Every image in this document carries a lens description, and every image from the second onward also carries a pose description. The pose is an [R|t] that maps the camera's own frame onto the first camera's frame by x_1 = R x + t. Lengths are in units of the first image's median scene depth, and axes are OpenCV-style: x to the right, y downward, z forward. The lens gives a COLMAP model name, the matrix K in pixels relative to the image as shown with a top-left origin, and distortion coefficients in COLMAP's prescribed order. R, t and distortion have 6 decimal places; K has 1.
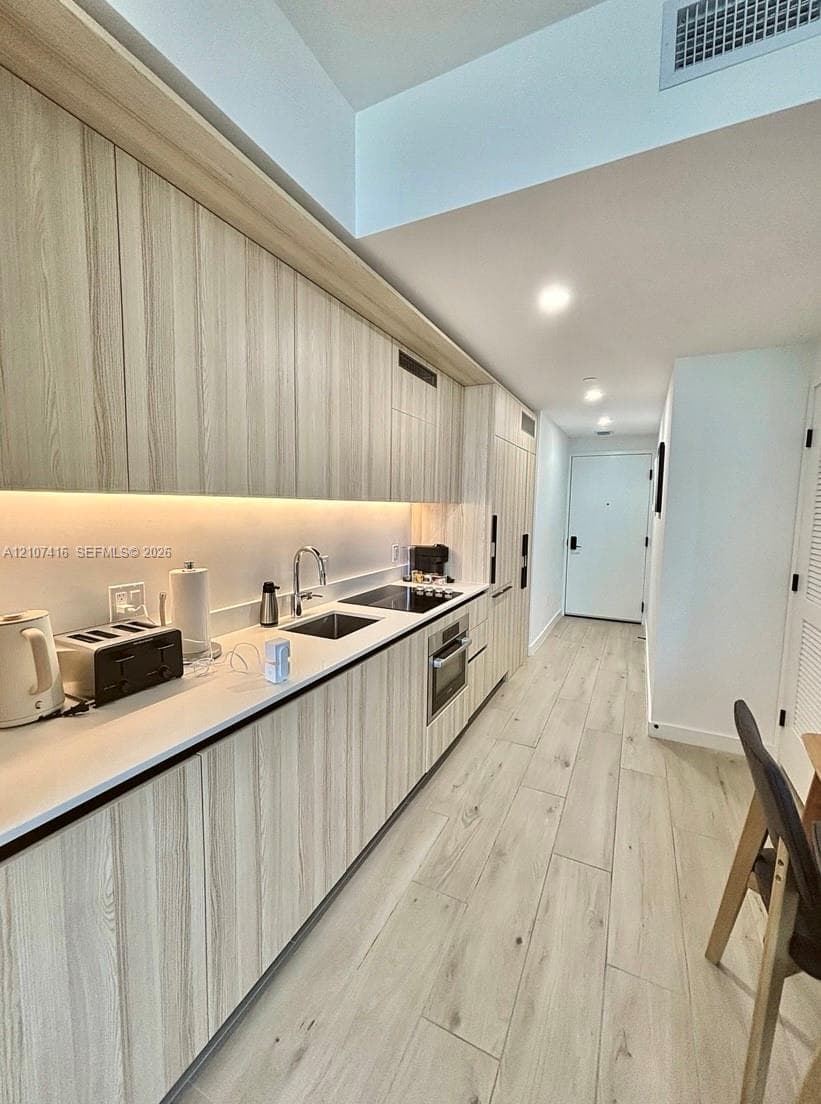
lens RADIAL K [[452.9, 0, 411.4], [0, 452.9, 555.5], [0, 0, 1]] dist [0.003276, -0.000172]
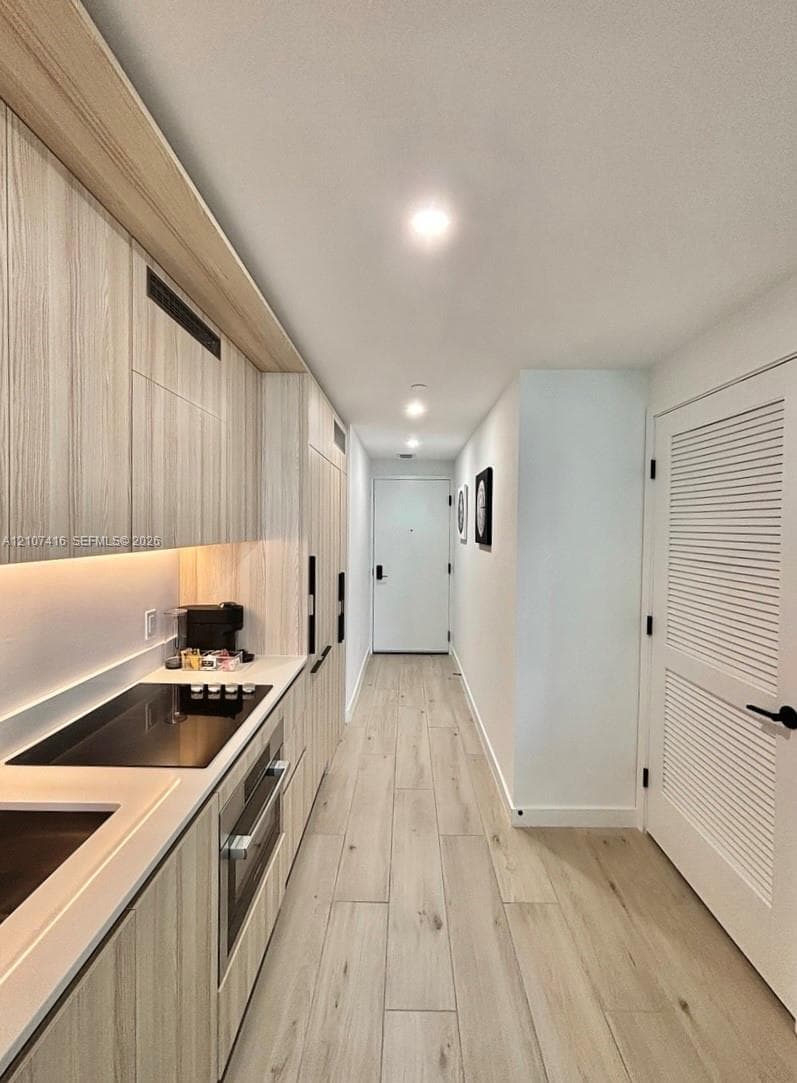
lens RADIAL K [[448.6, 0, 399.5], [0, 448.6, 536.7], [0, 0, 1]] dist [0.010096, -0.000642]
pose [[0.899543, -0.013433, 0.436625, 0.002429], [0.050085, 0.996107, -0.072541, -0.061230], [-0.433951, 0.087122, 0.896714, 0.312528]]
